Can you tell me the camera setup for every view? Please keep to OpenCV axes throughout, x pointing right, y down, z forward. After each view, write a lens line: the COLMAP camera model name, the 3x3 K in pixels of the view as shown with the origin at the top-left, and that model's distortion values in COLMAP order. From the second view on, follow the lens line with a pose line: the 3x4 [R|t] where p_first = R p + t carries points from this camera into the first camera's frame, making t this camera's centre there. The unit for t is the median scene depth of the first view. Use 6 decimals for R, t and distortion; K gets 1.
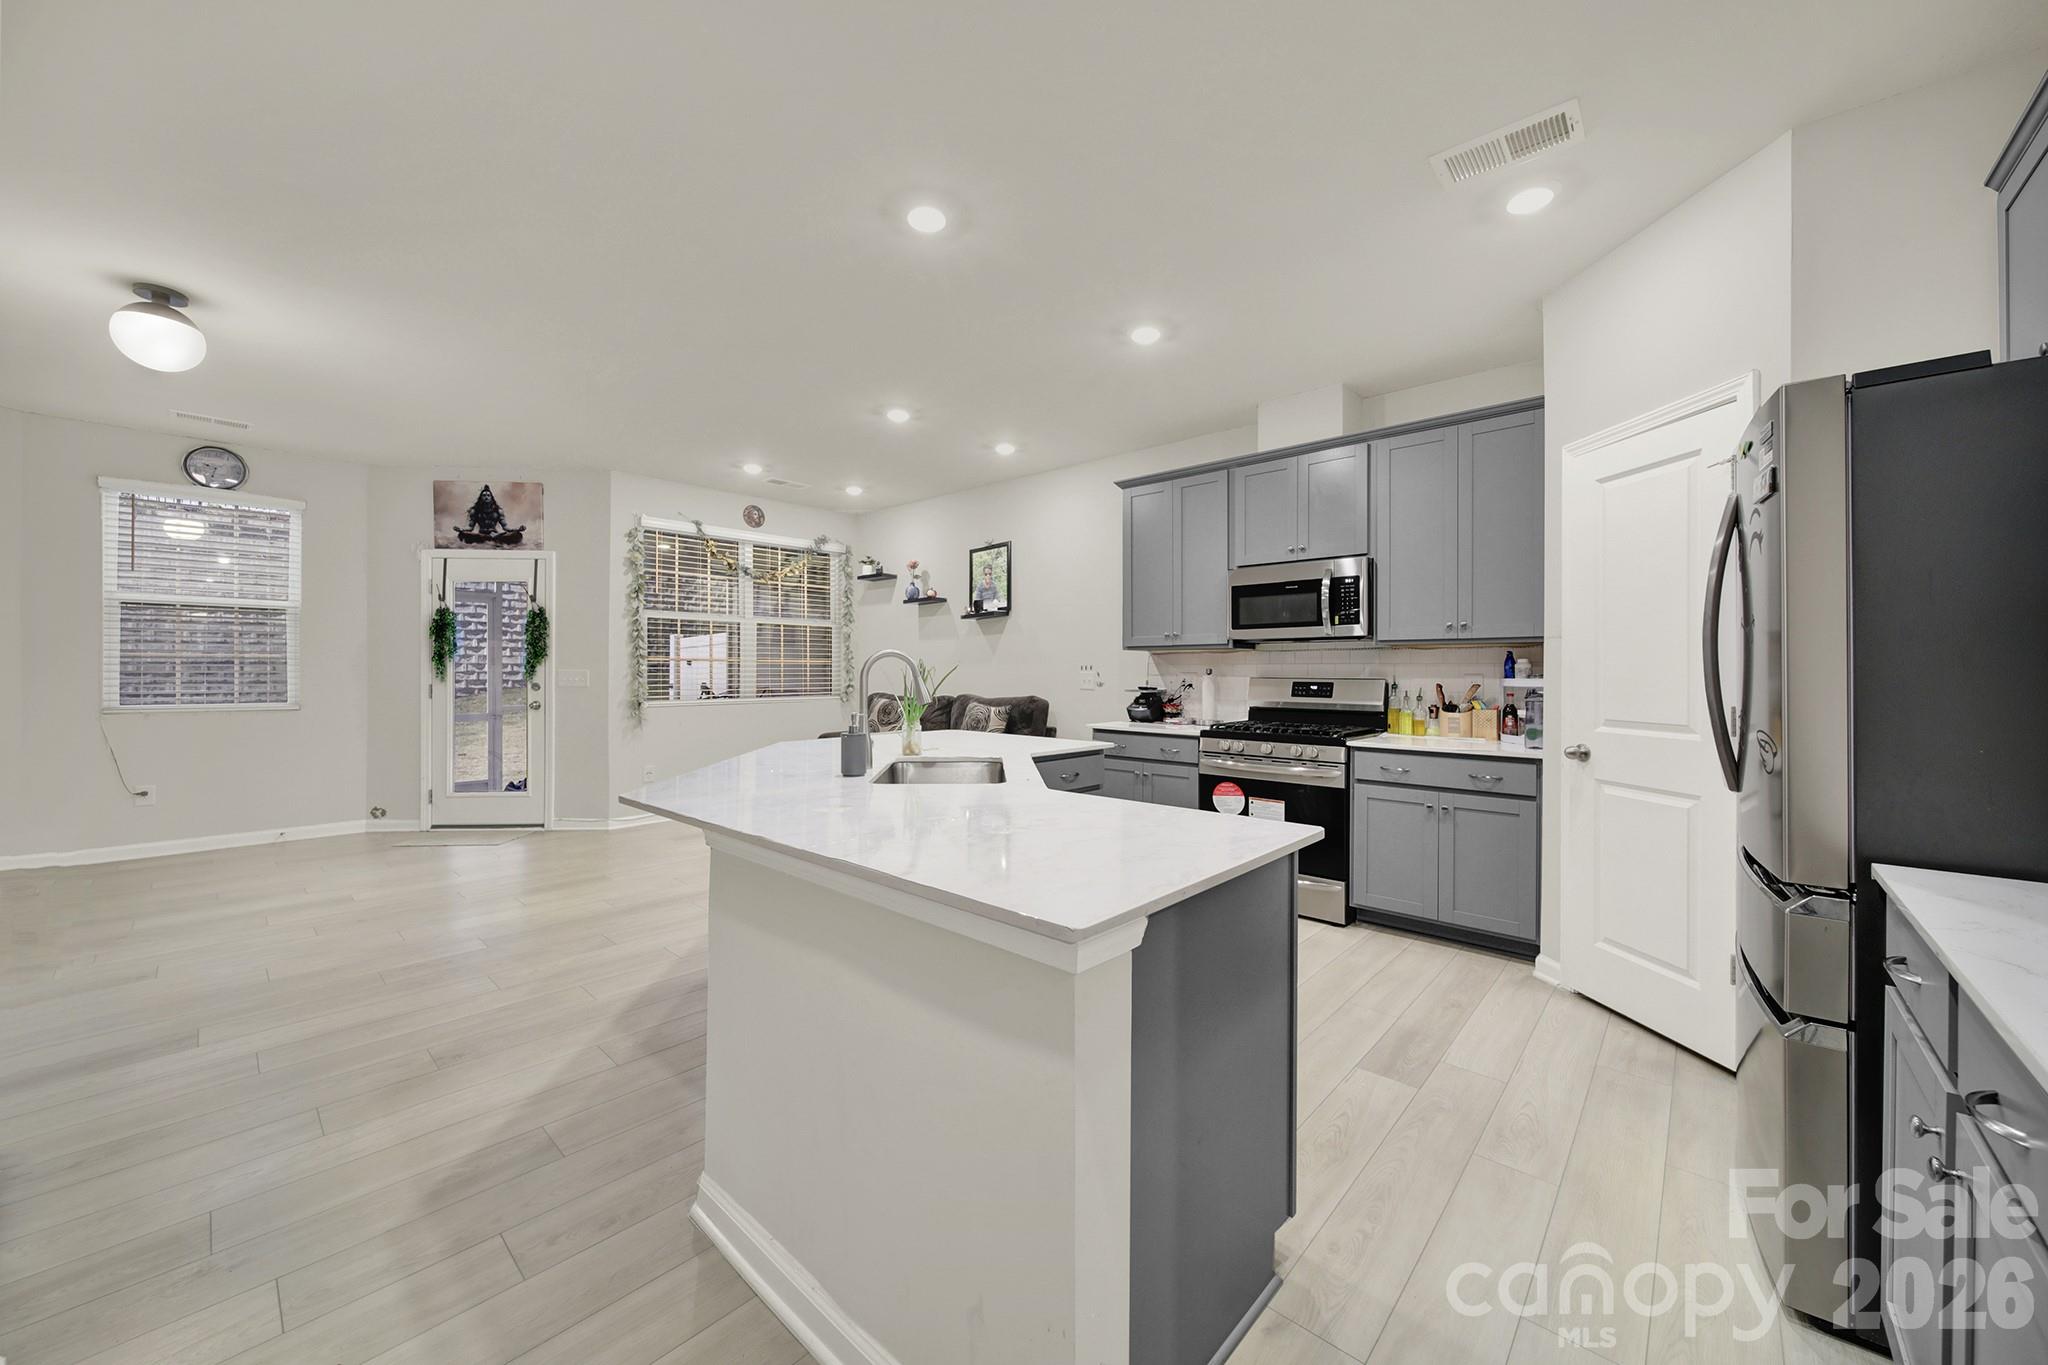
lens RADIAL K [[738.7, 0, 1034.8], [0, 738.7, 675.6], [0, 0, 1]] dist [0.001486, -0.000447]
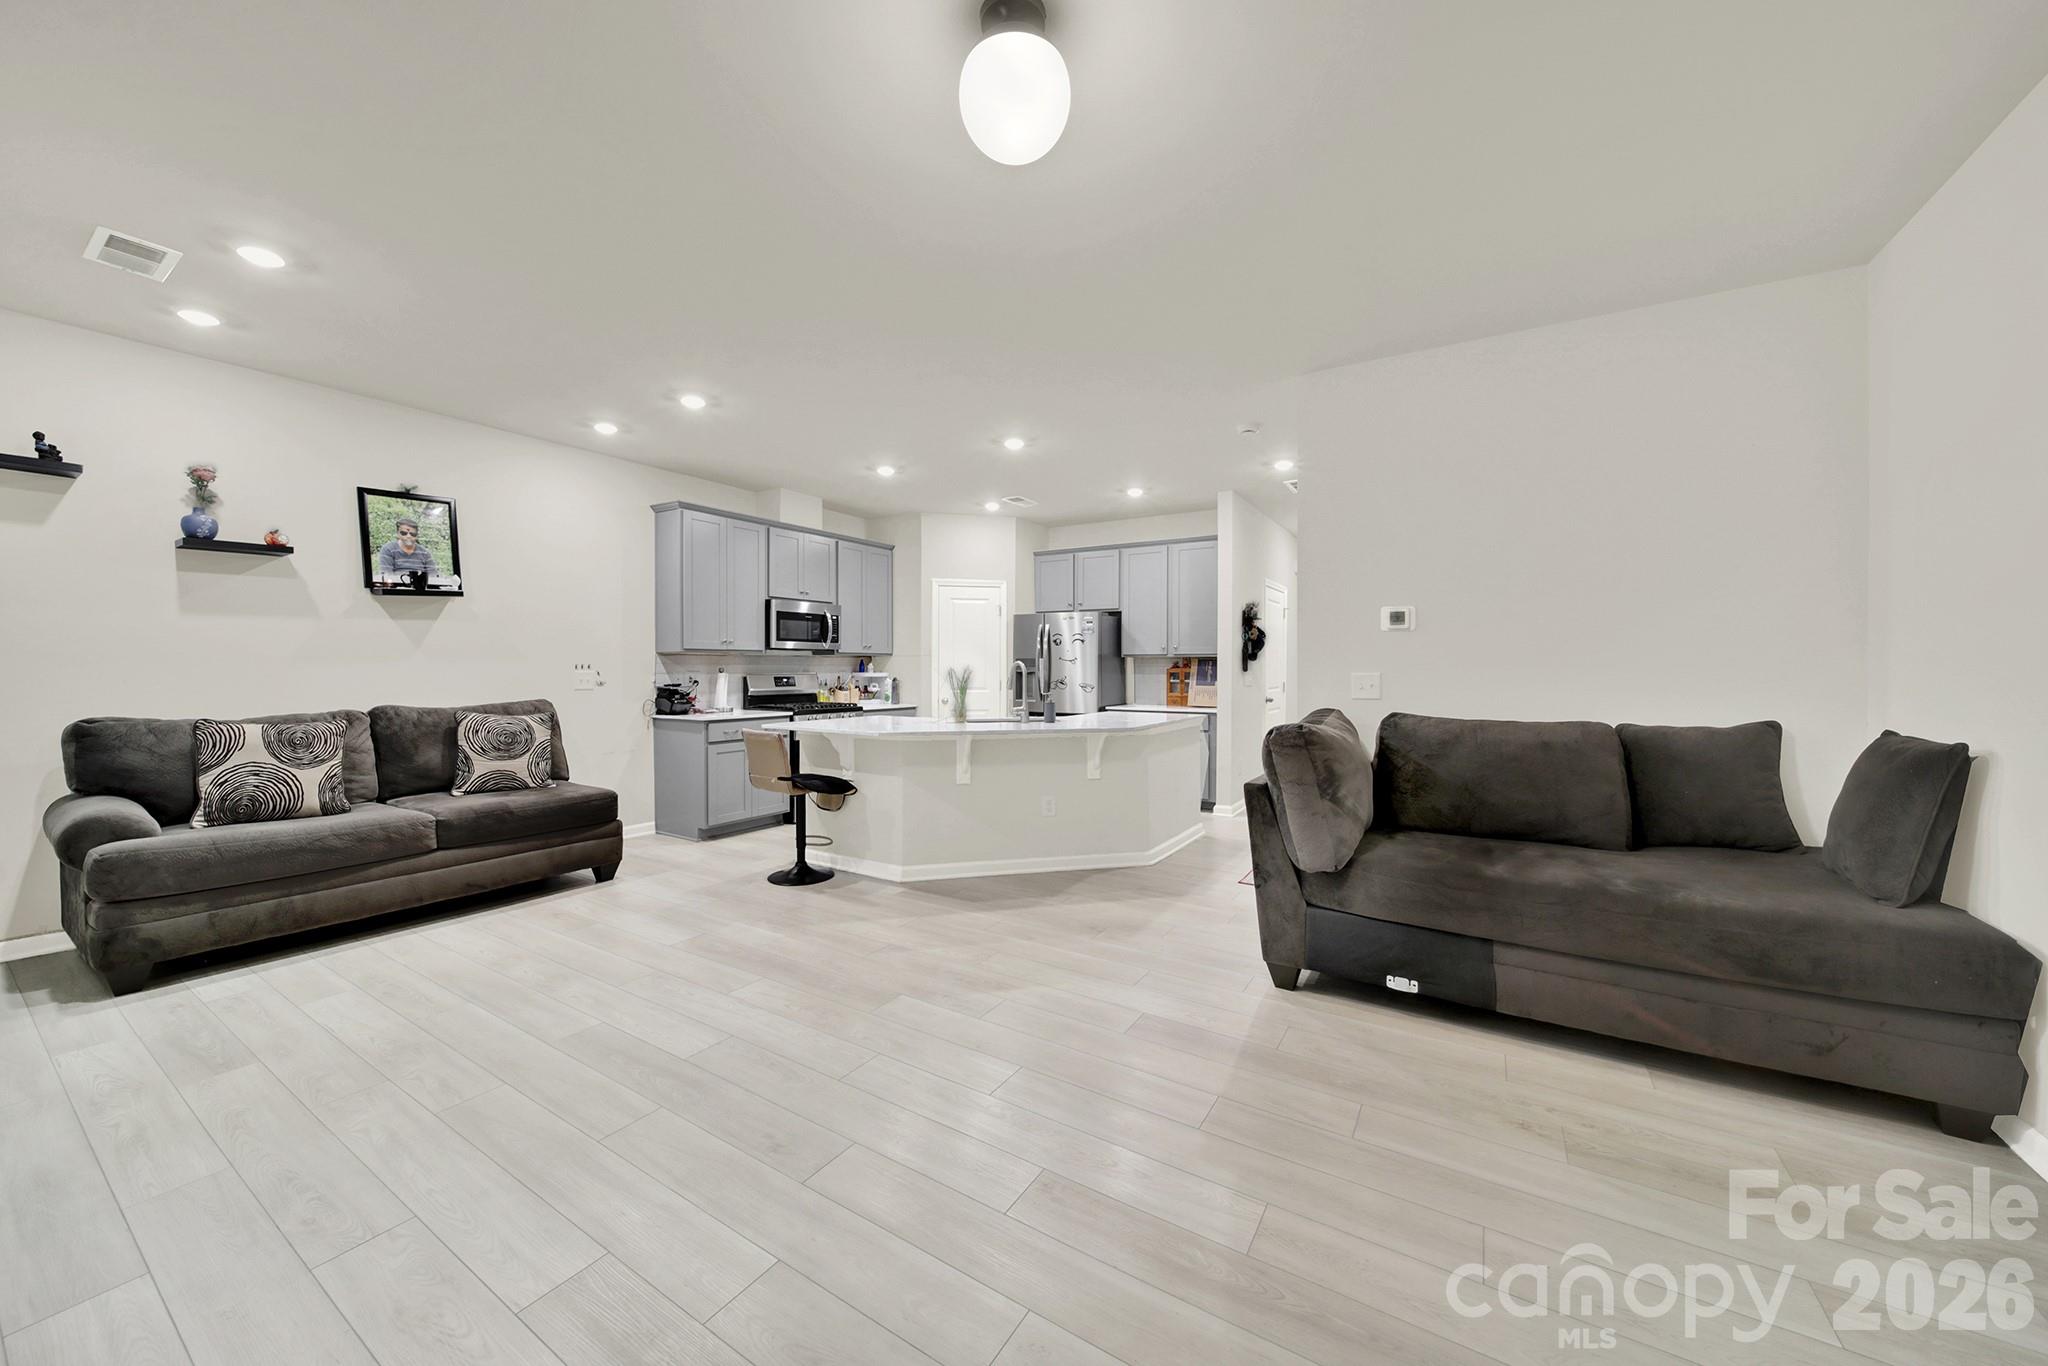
lens RADIAL K [[738.7, 0, 1026.3], [0, 738.7, 677.8], [0, 0, 1]] dist [0.001486, -0.000447]
pose [[-0.174650, -0.019666, 0.984434, -1.241923], [-0.001224, 0.999804, 0.019756, -0.020175], [-0.984630, 0.002245, -0.174640, 0.771552]]
